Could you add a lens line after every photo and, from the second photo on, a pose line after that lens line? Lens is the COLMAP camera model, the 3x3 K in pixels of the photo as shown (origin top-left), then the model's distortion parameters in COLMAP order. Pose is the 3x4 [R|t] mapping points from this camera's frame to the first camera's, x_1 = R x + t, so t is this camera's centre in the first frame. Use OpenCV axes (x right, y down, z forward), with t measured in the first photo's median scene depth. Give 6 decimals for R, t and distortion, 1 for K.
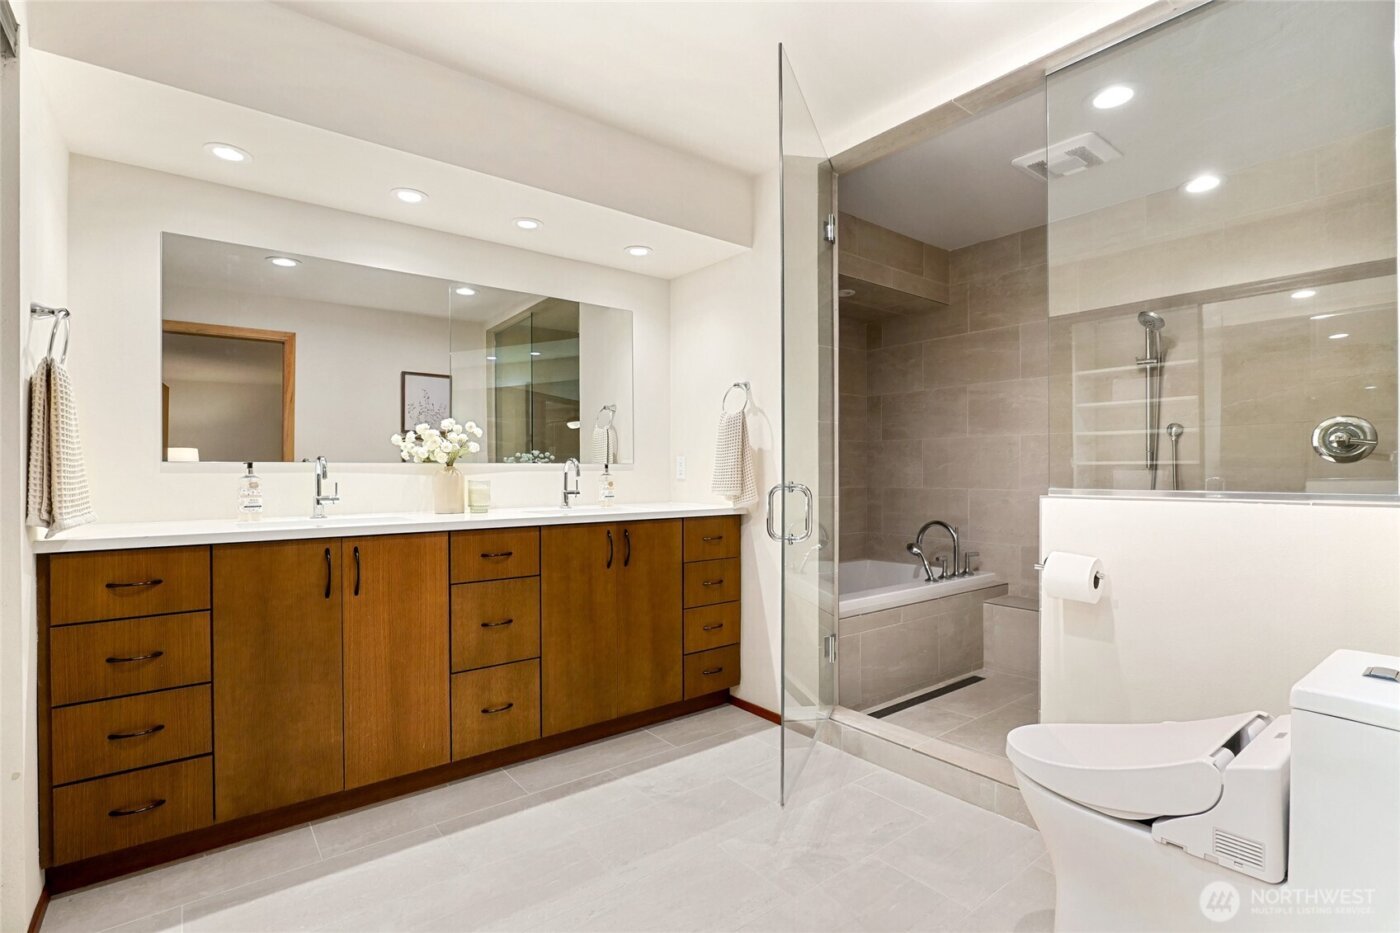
lens RADIAL K [[653.6, 0, 700.0], [0, 653.6, 466.5], [0, 0, 1]] dist [-0.002467, -0.000095]
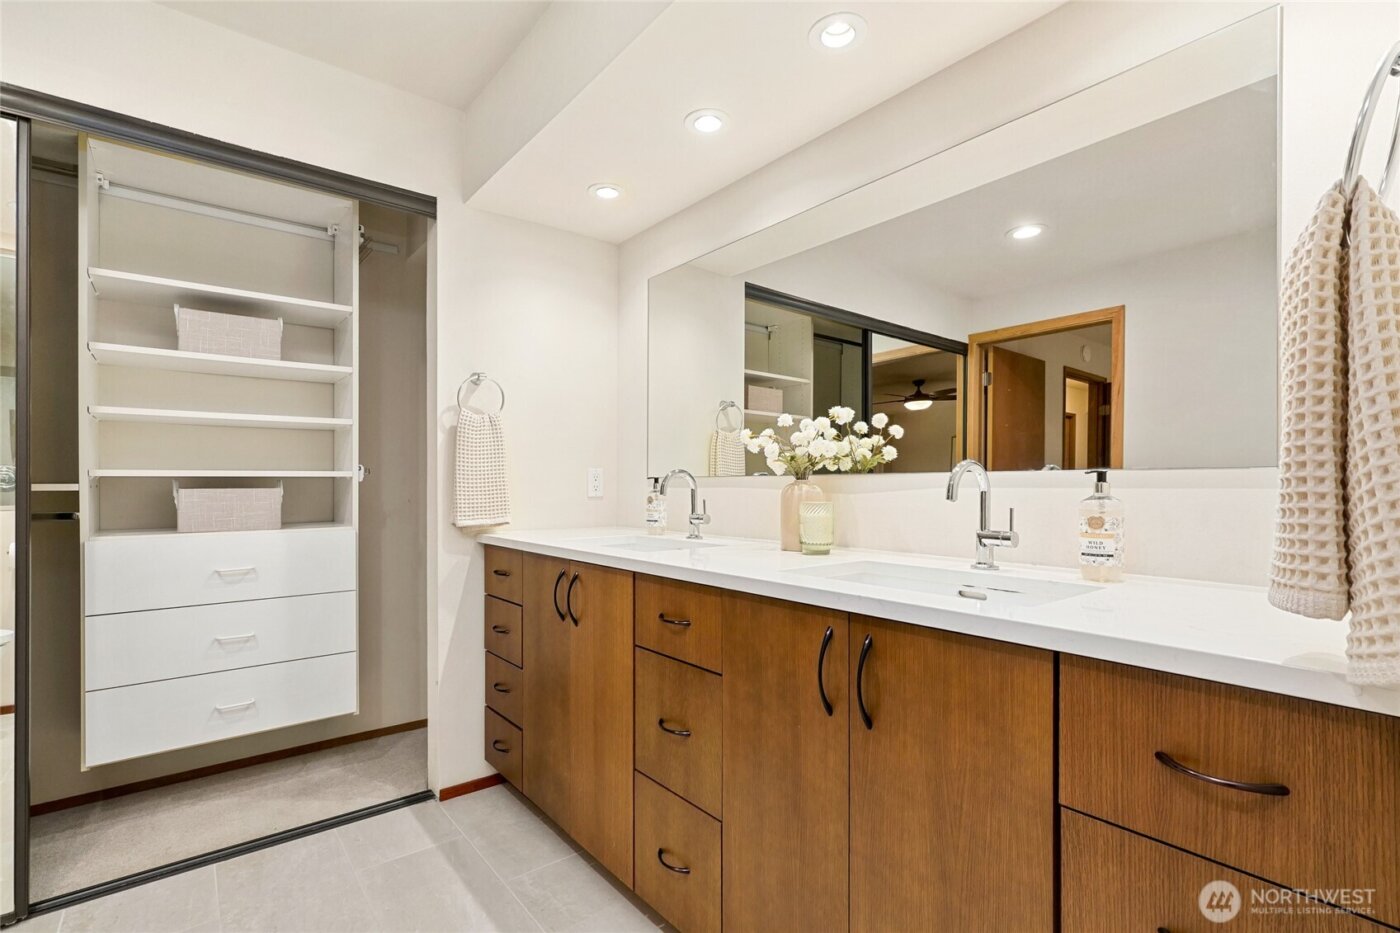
lens RADIAL K [[653.6, 0, 700.0], [0, 653.6, 466.5], [0, 0, 1]] dist [-0.002467, -0.000095]
pose [[0.004281, -0.020736, -0.999776, 0.328787], [0.013358, 0.999697, -0.020677, -0.002136], [0.999902, -0.013267, 0.004557, 1.009382]]
